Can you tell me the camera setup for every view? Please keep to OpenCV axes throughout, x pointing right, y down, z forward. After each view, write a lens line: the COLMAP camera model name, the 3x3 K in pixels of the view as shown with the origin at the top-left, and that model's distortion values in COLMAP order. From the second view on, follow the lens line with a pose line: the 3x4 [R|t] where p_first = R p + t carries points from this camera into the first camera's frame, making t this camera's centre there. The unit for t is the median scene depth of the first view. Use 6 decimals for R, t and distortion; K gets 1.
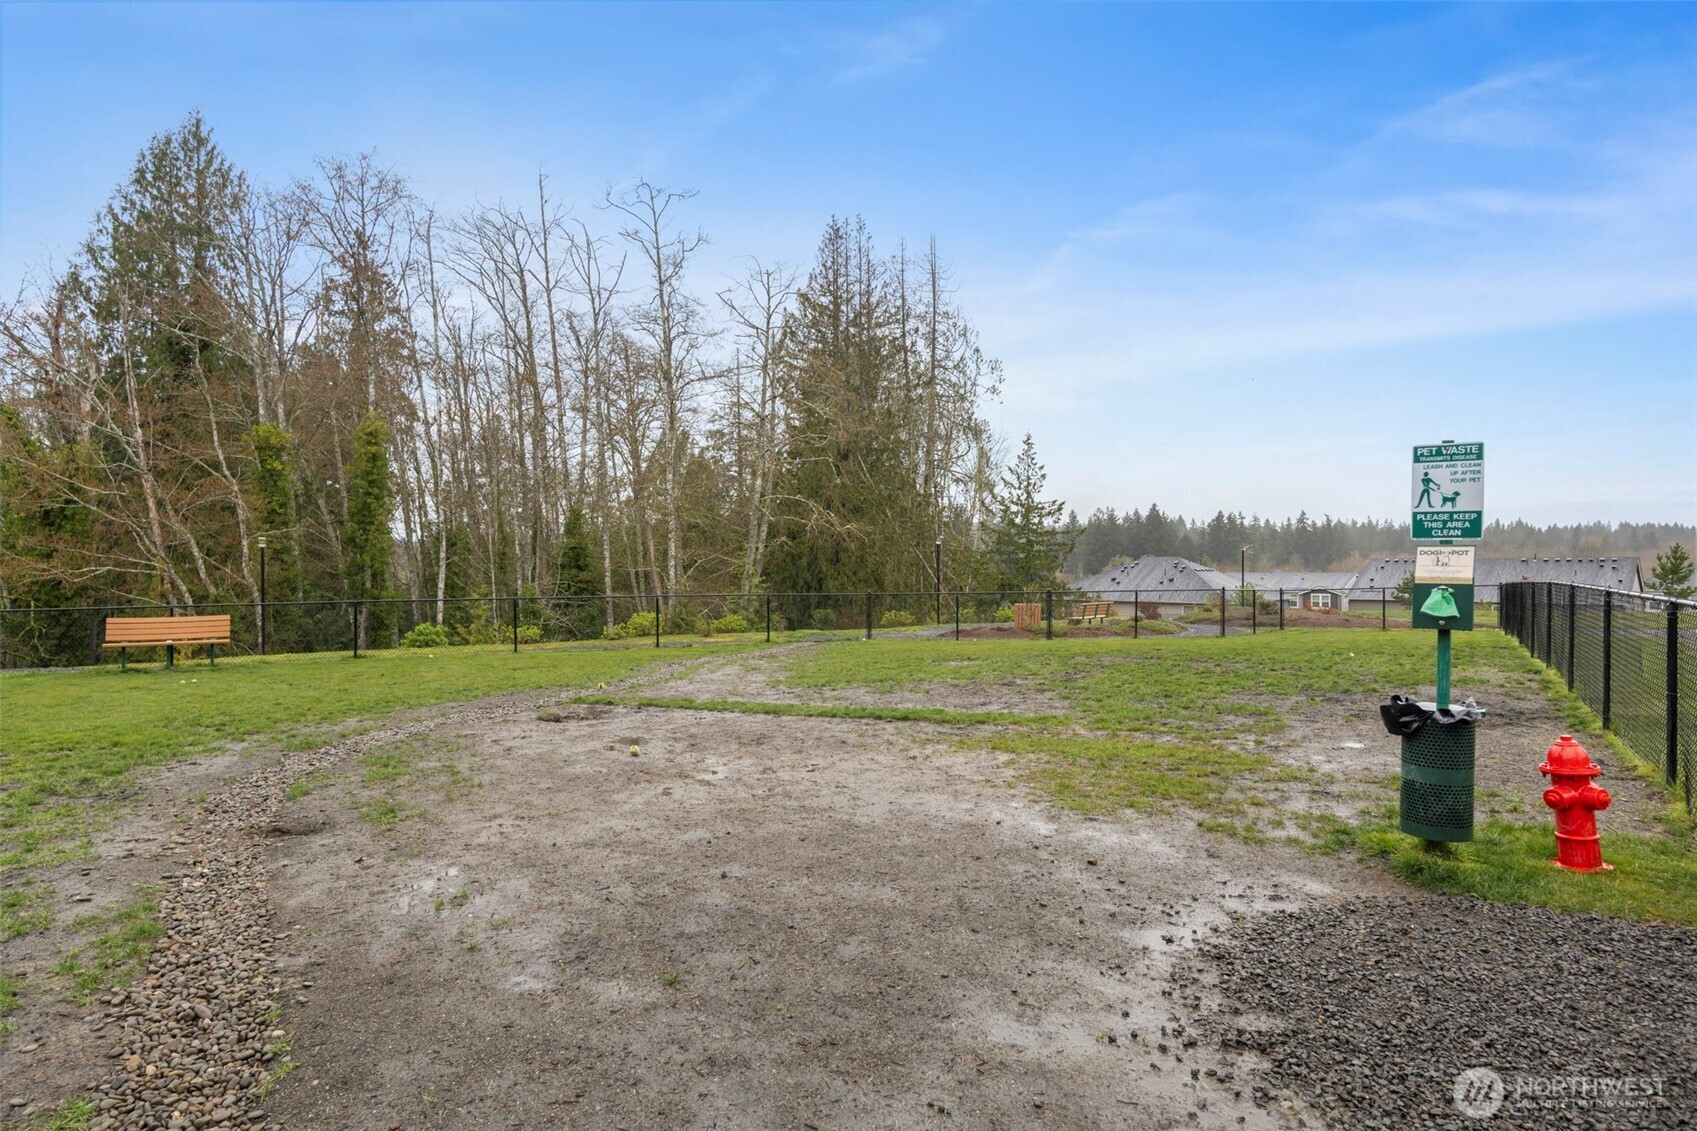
lens RADIAL K [[1021.2, 0, 848.5], [0, 1021.2, 565.5], [0, 0, 1]] dist [0.001042, 0.000510]
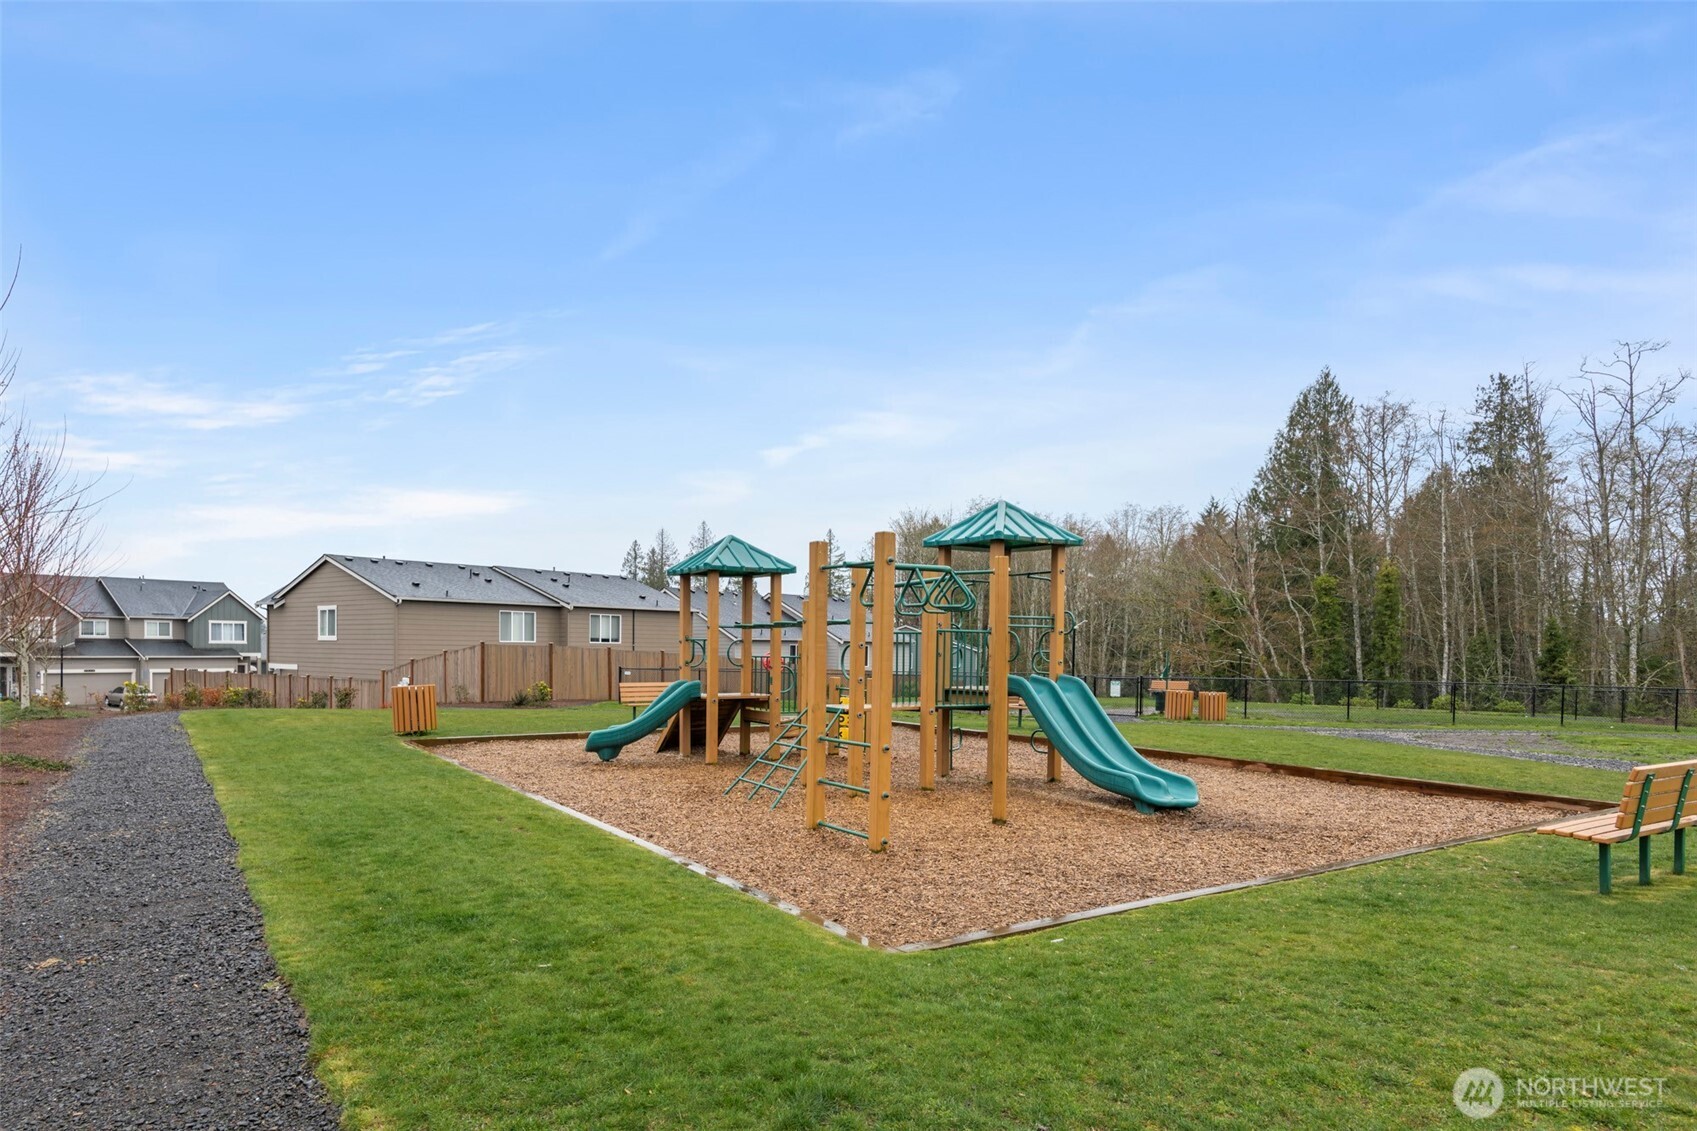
lens RADIAL K [[978.6, 0, 848.5], [0, 978.6, 565.5], [0, 0, 1]] dist [0.000588, 0.000199]
pose [[0.416161, -0.075032, -0.906190, 0.434276], [-0.012783, 0.996008, -0.088340, 0.007425], [0.909201, 0.048348, 0.413541, -0.307861]]
